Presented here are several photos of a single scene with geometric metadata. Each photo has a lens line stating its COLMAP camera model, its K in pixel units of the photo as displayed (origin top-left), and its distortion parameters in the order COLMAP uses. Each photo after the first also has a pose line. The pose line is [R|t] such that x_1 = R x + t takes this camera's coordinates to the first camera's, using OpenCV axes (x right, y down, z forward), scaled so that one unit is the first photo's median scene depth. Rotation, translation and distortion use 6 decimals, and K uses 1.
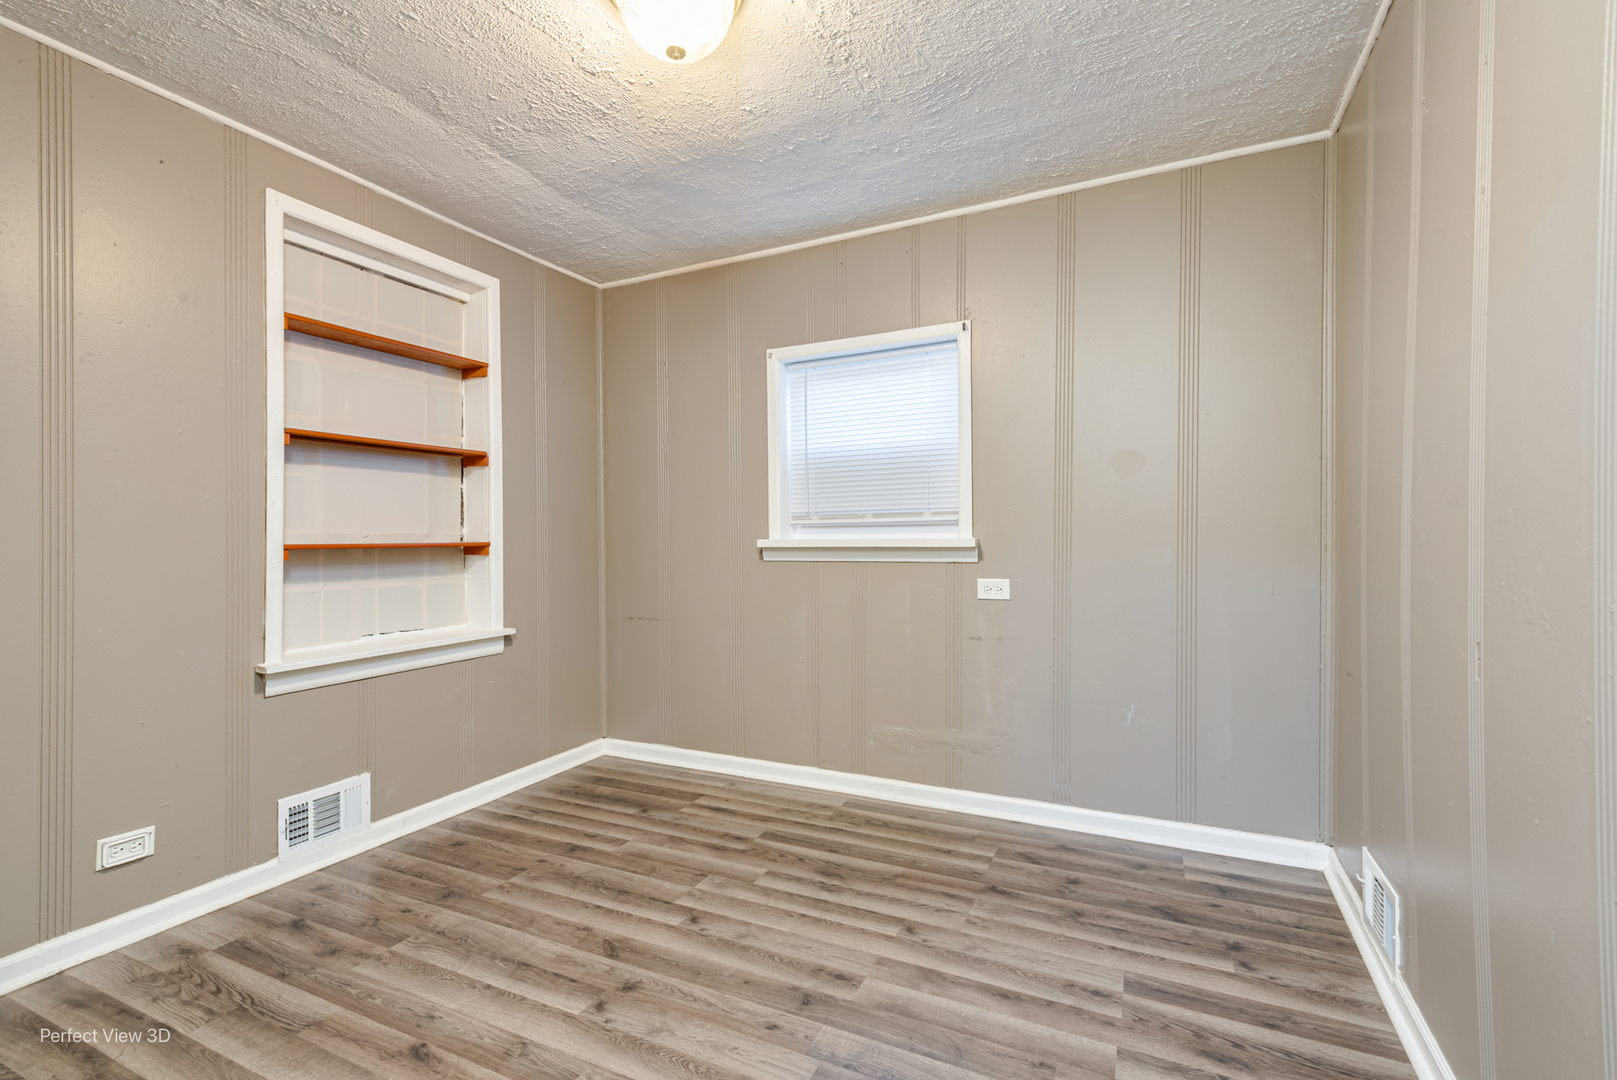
lens RADIAL K [[634.9, 0, 801.0], [0, 634.9, 532.4], [0, 0, 1]] dist [-0.002583, -0.001138]
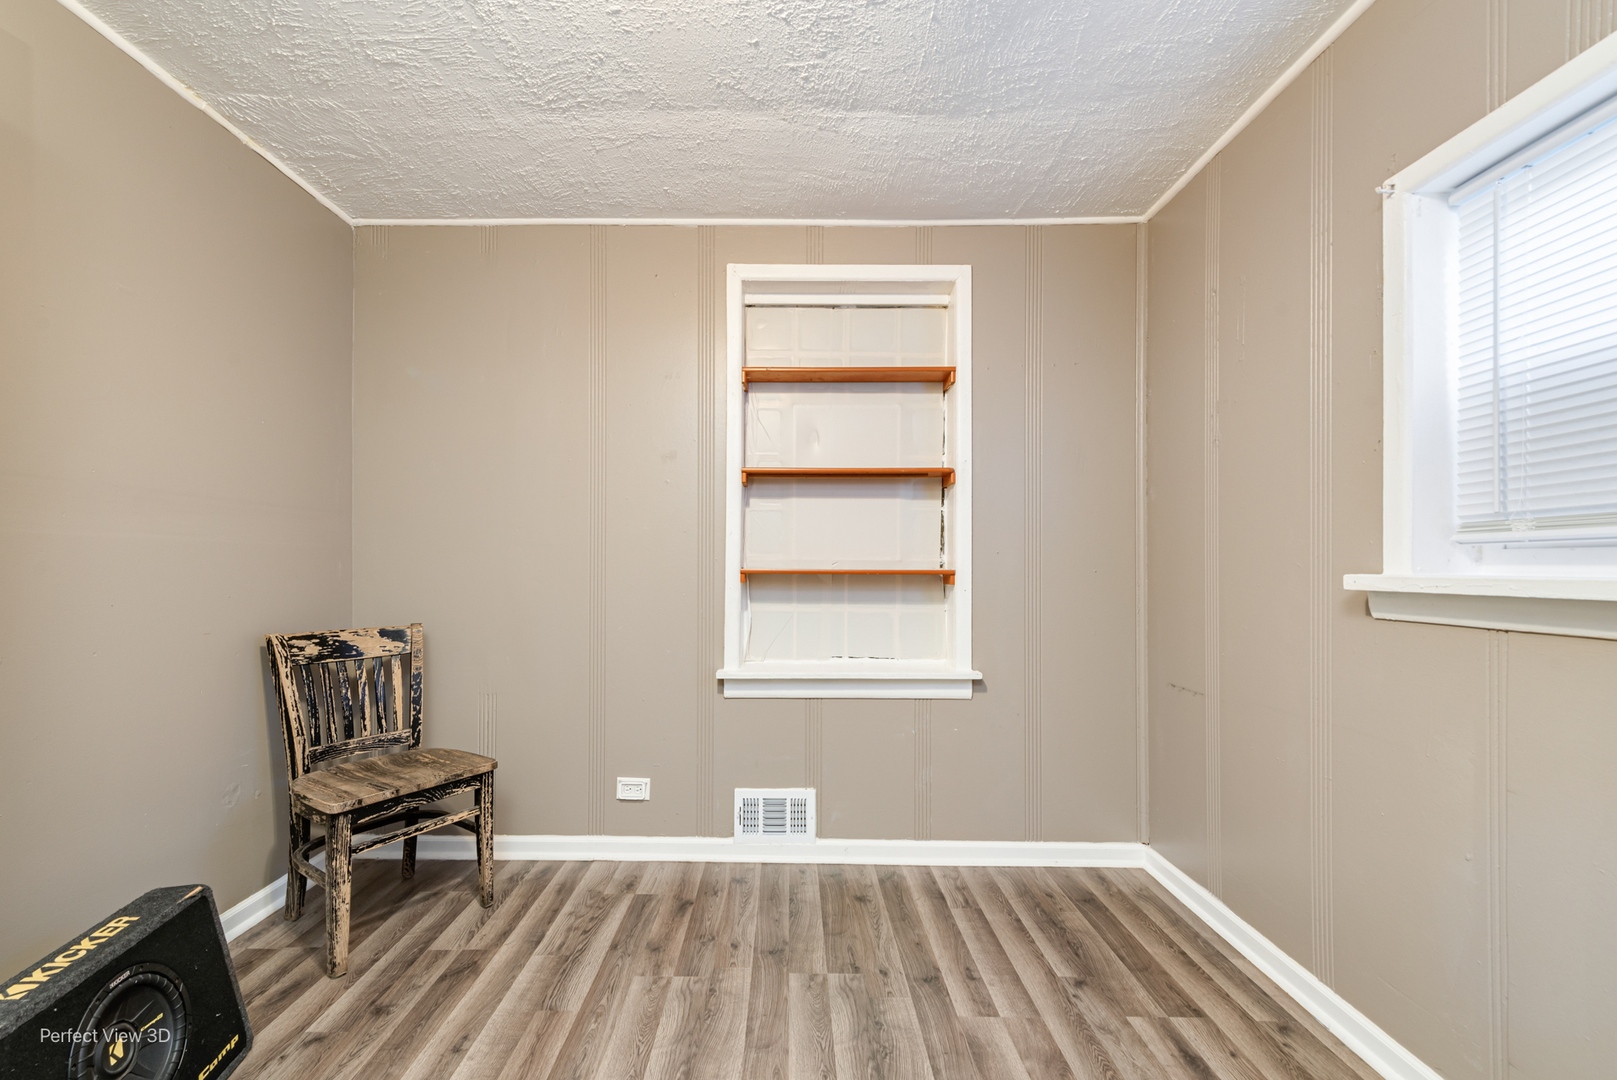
lens RADIAL K [[628.4, 0, 809.8], [0, 628.4, 562.7], [0, 0, 1]] dist [0.011238, -0.000308]
pose [[0.467253, 0.008316, -0.884084, 0.213670], [-0.002611, 0.999964, 0.008026, -0.001813], [0.884120, -0.001441, 0.467258, 0.479460]]
